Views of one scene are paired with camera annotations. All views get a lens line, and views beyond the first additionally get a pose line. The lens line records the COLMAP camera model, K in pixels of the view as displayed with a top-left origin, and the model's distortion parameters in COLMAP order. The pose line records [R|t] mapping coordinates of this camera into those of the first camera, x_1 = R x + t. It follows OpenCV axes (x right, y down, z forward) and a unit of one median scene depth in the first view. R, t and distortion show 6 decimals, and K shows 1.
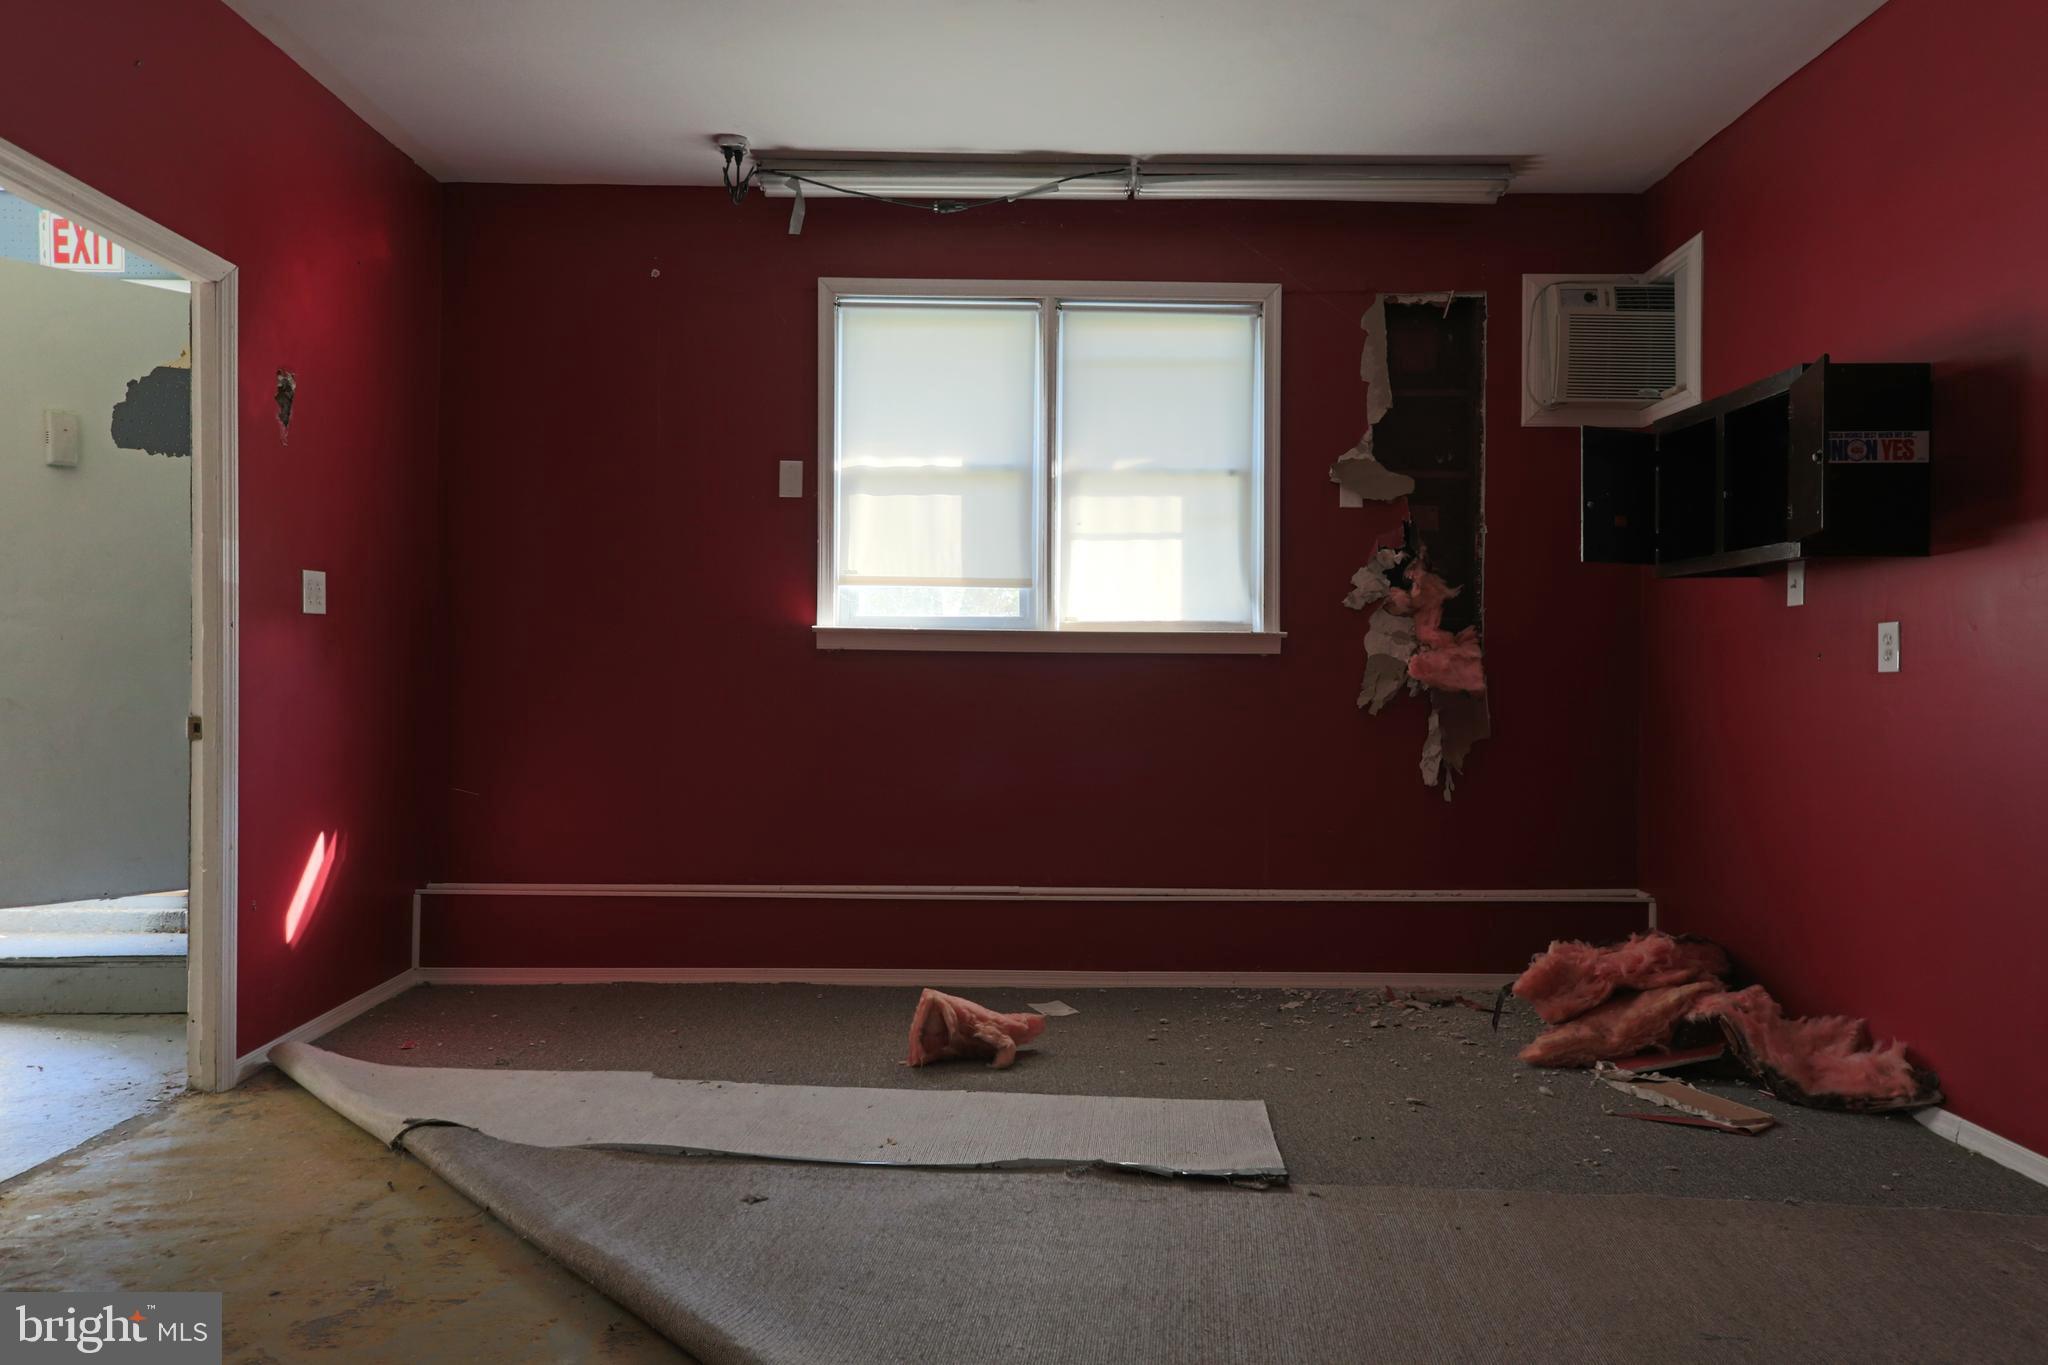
lens RADIAL K [[1412.4, 0, 1024.0], [0, 1412.4, 682.5], [0, 0, 1]] dist [-0.004192, 0.032446]
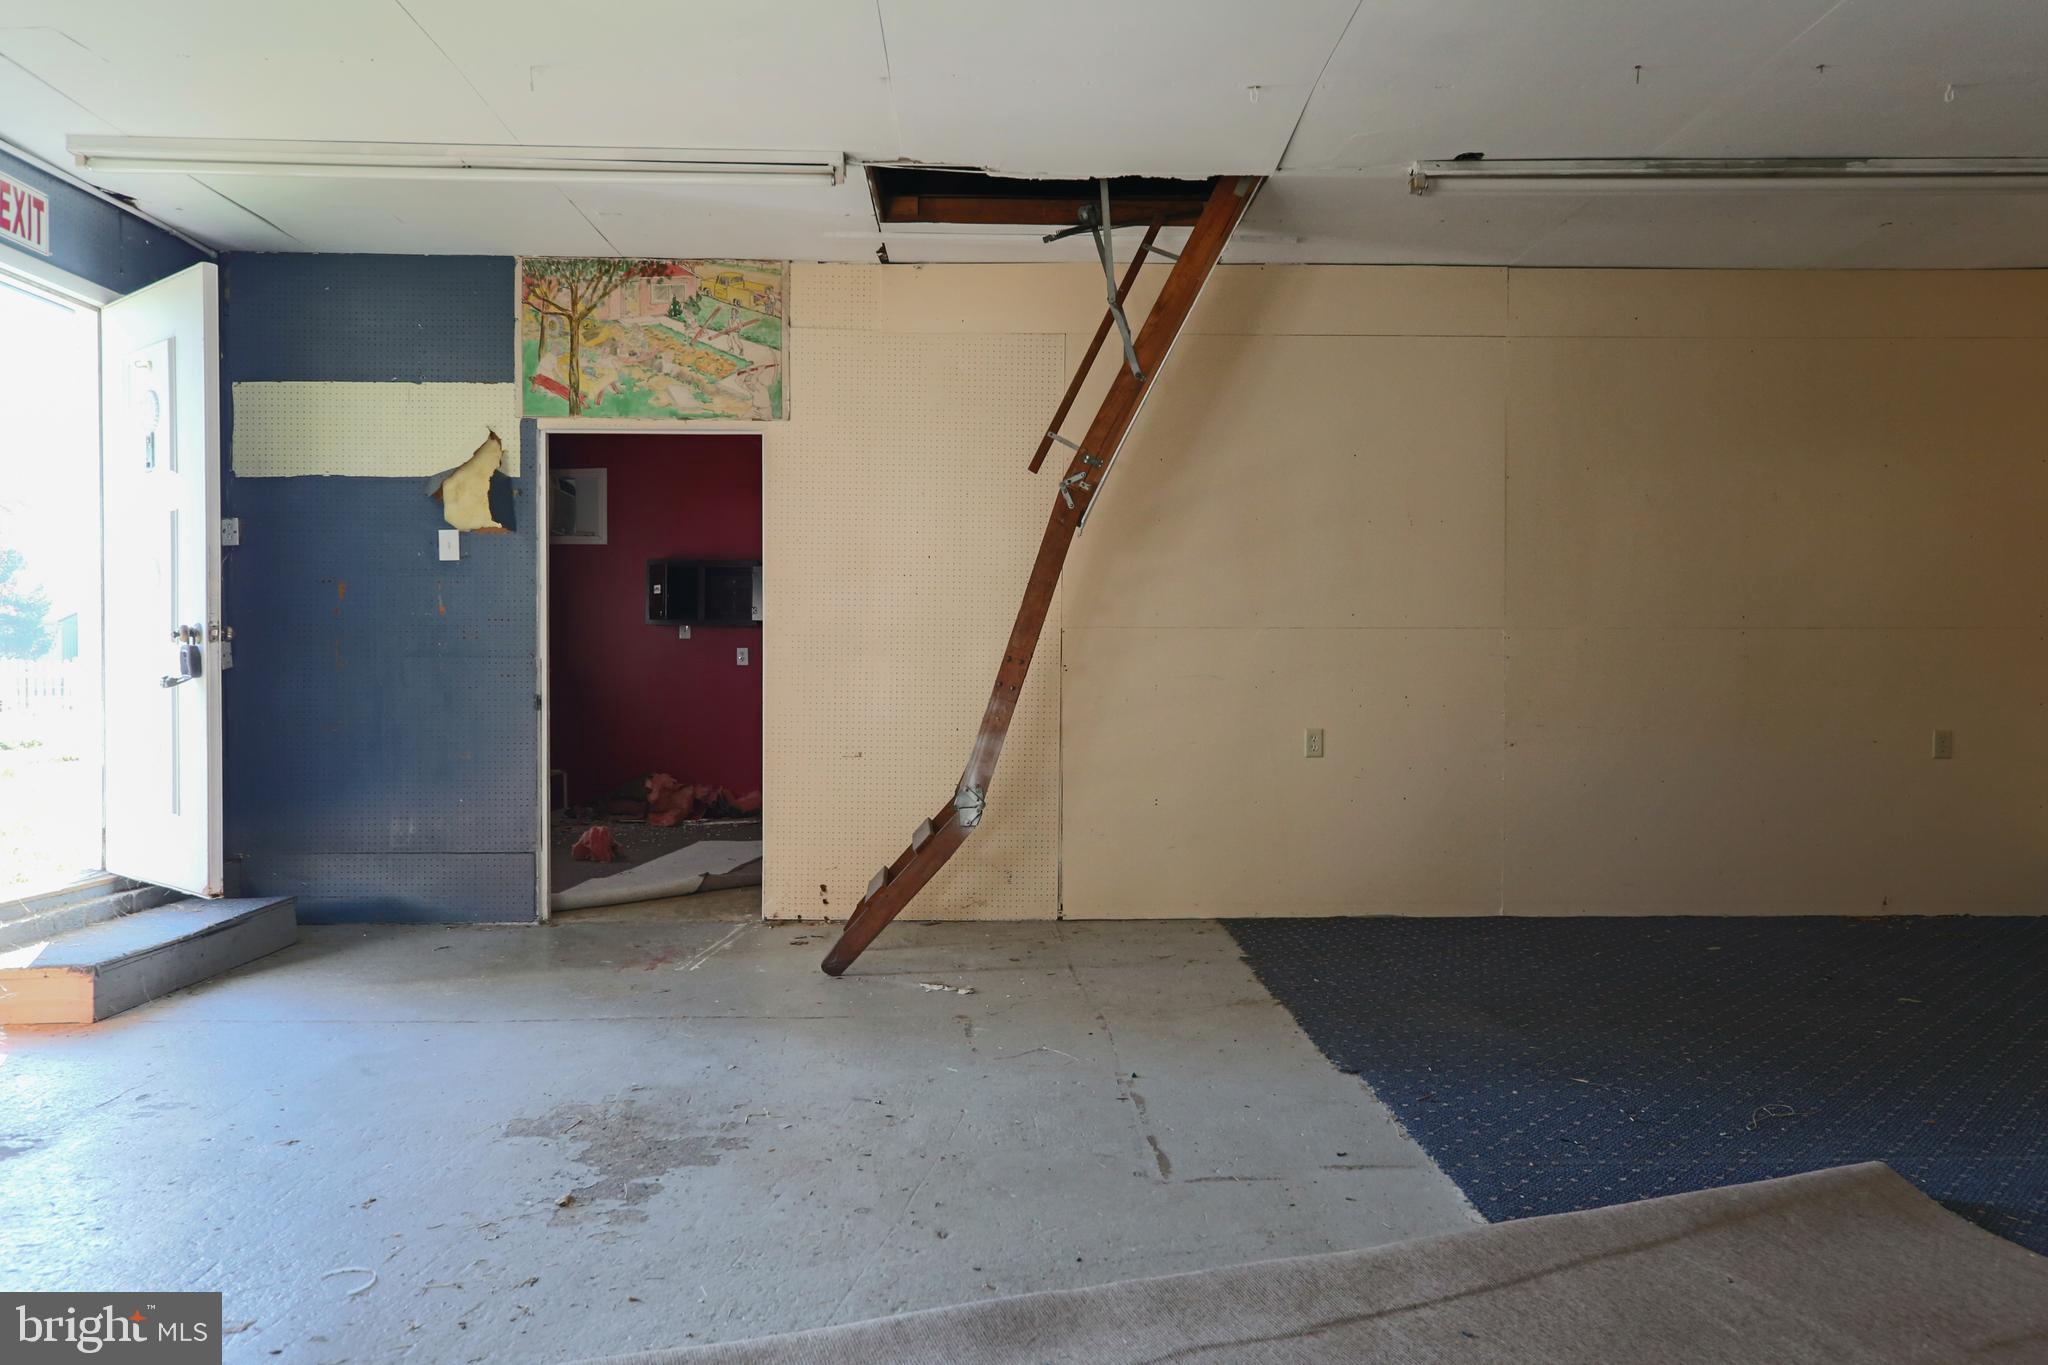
lens RADIAL K [[1412.4, 0, 1024.0], [0, 1412.4, 682.5], [0, 0, 1]] dist [-0.004192, 0.032446]
pose [[-0.032255, -0.018892, 0.999301, -1.628314], [-0.003710, 0.999817, 0.018782, -0.019871], [-0.999473, -0.003102, -0.032319, 0.366864]]
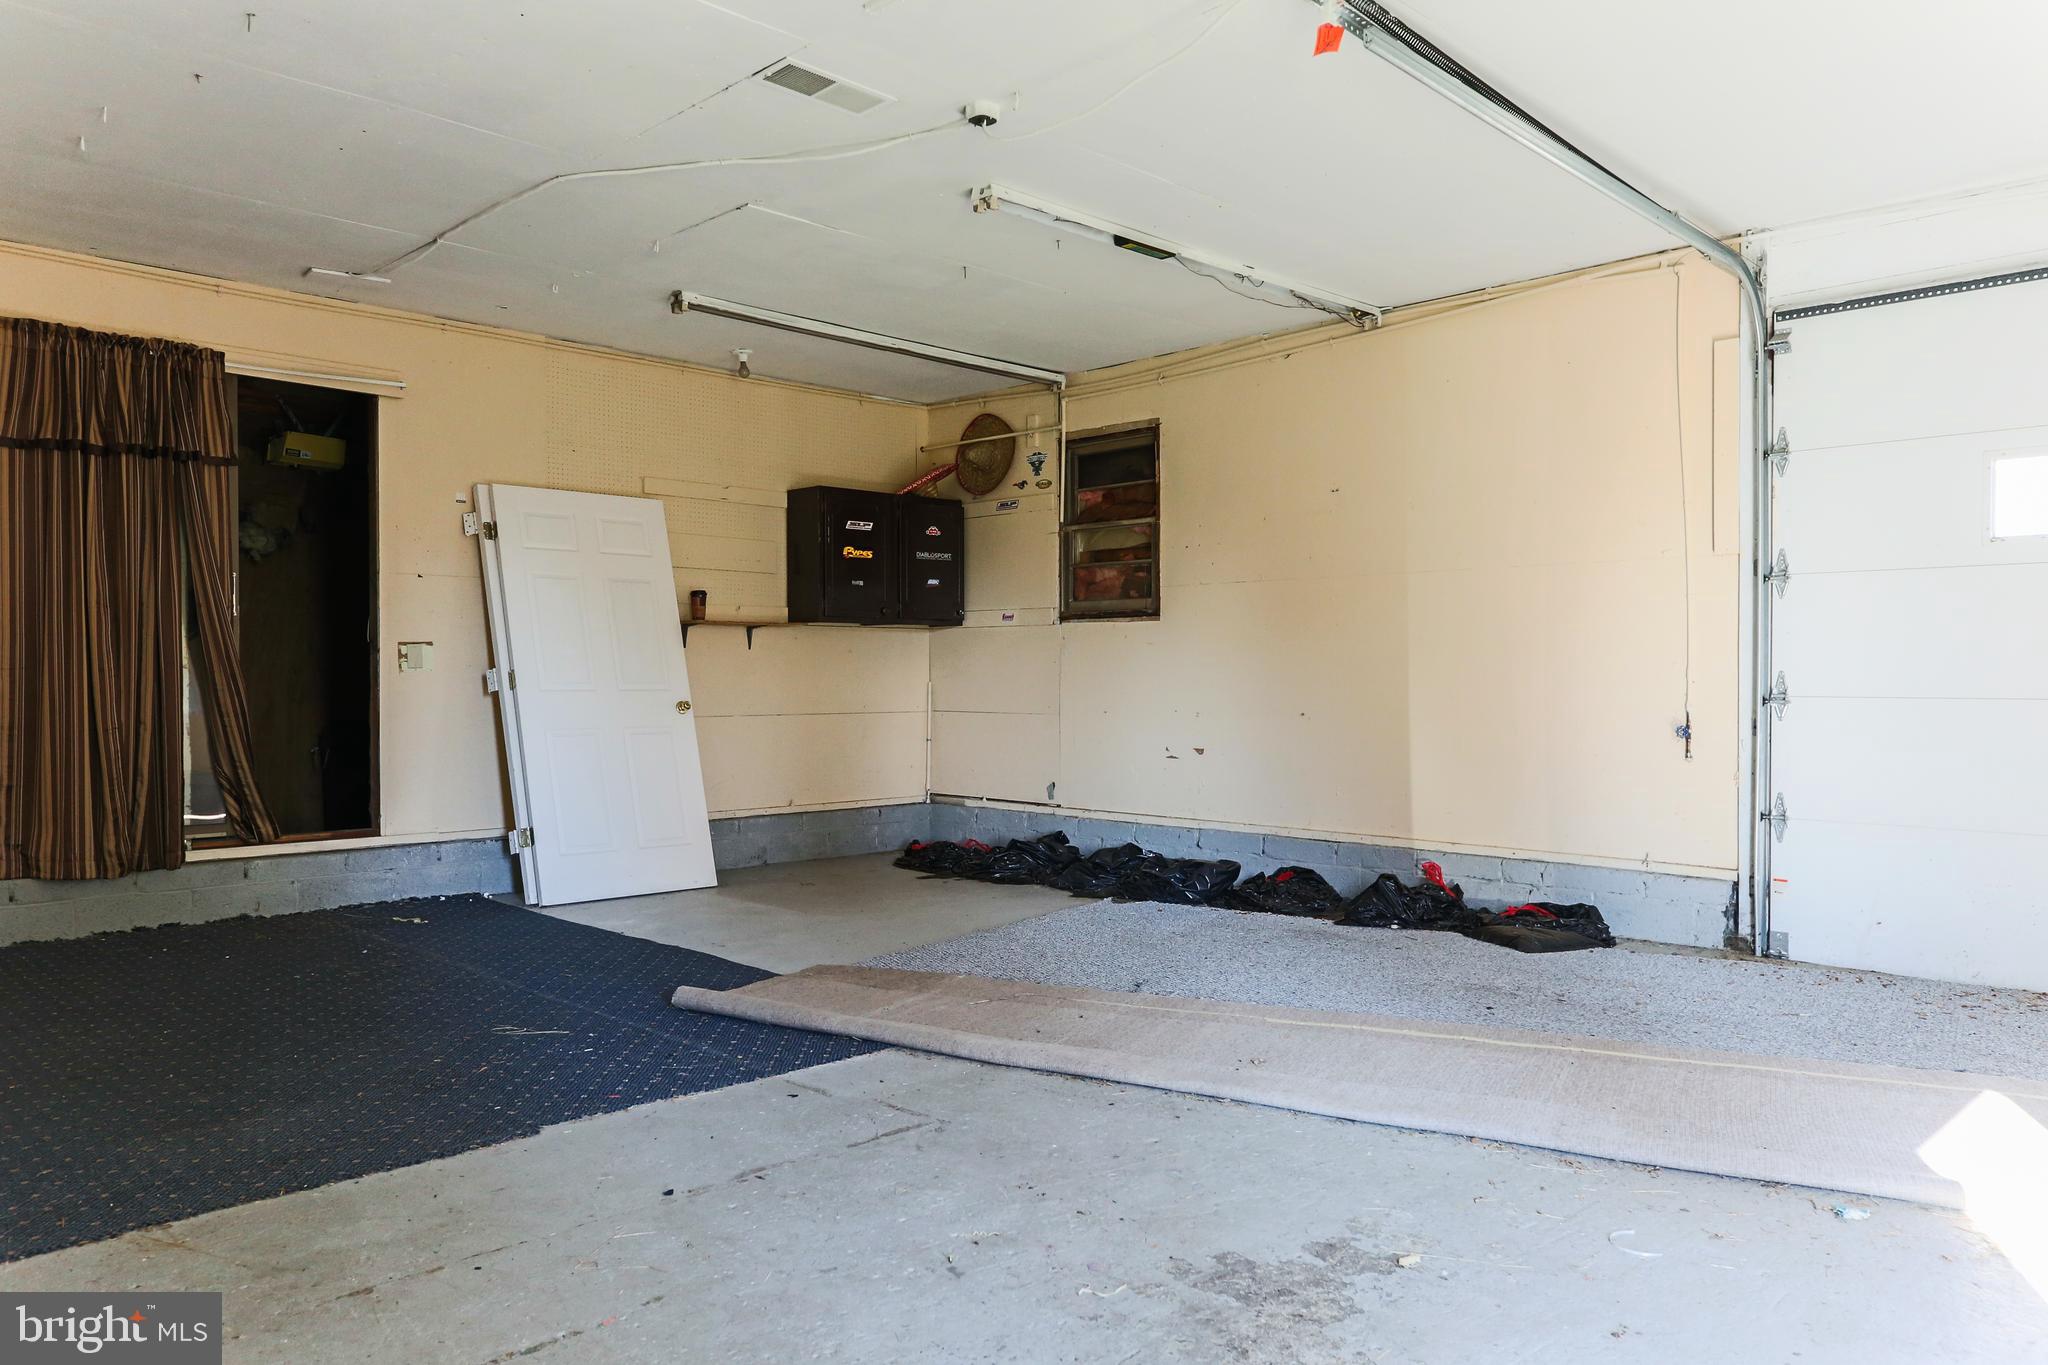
lens RADIAL K [[1412.4, 0, 1024.0], [0, 1412.4, 682.5], [0, 0, 1]] dist [-0.004192, 0.032446]
pose [[-0.710353, -0.005338, -0.703825, -0.582786], [-0.003929, 0.999986, -0.003618, -0.010105], [0.703835, 0.000195, -0.710364, 0.805199]]
